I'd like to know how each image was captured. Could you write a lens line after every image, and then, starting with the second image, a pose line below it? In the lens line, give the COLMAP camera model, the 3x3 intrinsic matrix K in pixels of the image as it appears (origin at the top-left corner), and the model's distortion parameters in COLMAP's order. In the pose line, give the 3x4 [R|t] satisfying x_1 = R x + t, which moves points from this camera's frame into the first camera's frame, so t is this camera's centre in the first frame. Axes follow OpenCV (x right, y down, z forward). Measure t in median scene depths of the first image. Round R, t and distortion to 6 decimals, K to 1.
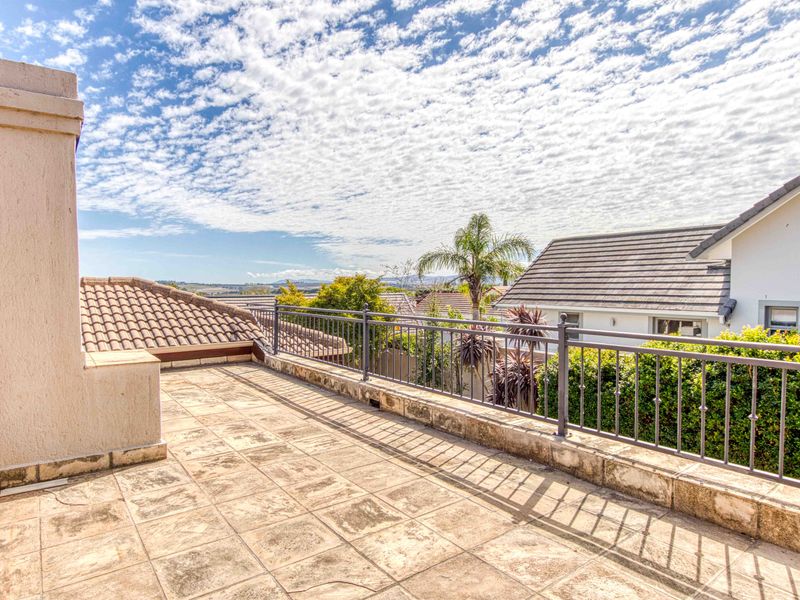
lens RADIAL K [[498.7, 0, 395.2], [0, 498.7, 297.4], [0, 0, 1]] dist [-0.022791, 0.004903]
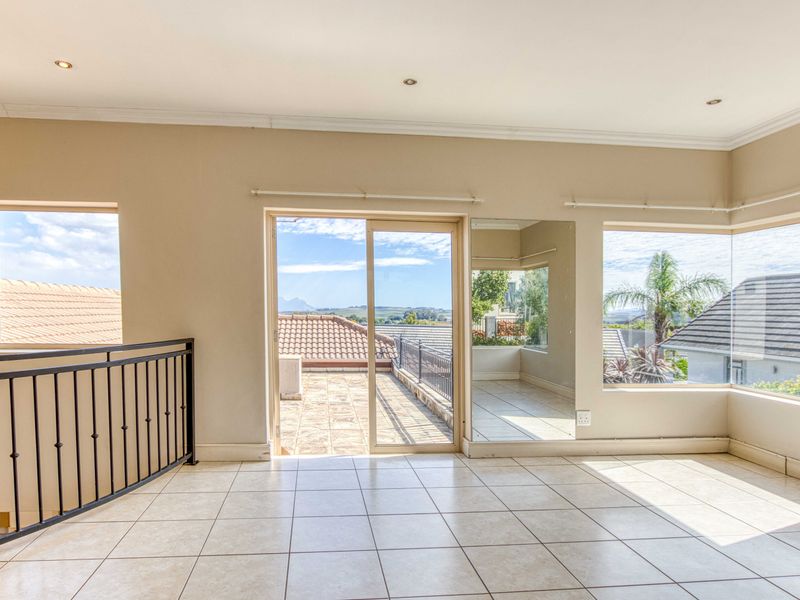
lens RADIAL K [[498.7, 0, 360.7], [0, 498.7, 330.6], [0, 0, 1]] dist [-0.022791, 0.004903]
pose [[0.852816, 0.038134, -0.520817, 0.900970], [-0.033450, 0.999271, 0.018393, -0.056450], [0.521139, 0.001735, 0.853470, -0.797629]]
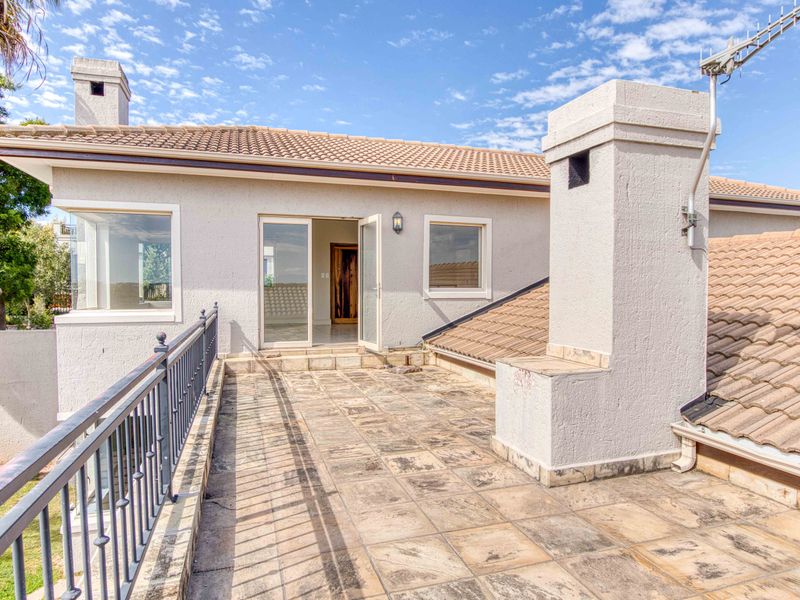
lens RADIAL K [[498.7, 0, 400.2], [0, 498.7, 298.3], [0, 0, 1]] dist [-0.022791, 0.004903]
pose [[-0.948629, -0.004014, 0.316365, -0.539365], [0.010617, 0.998953, 0.044510, -0.048001], [-0.316212, 0.045583, -0.947593, 1.815516]]
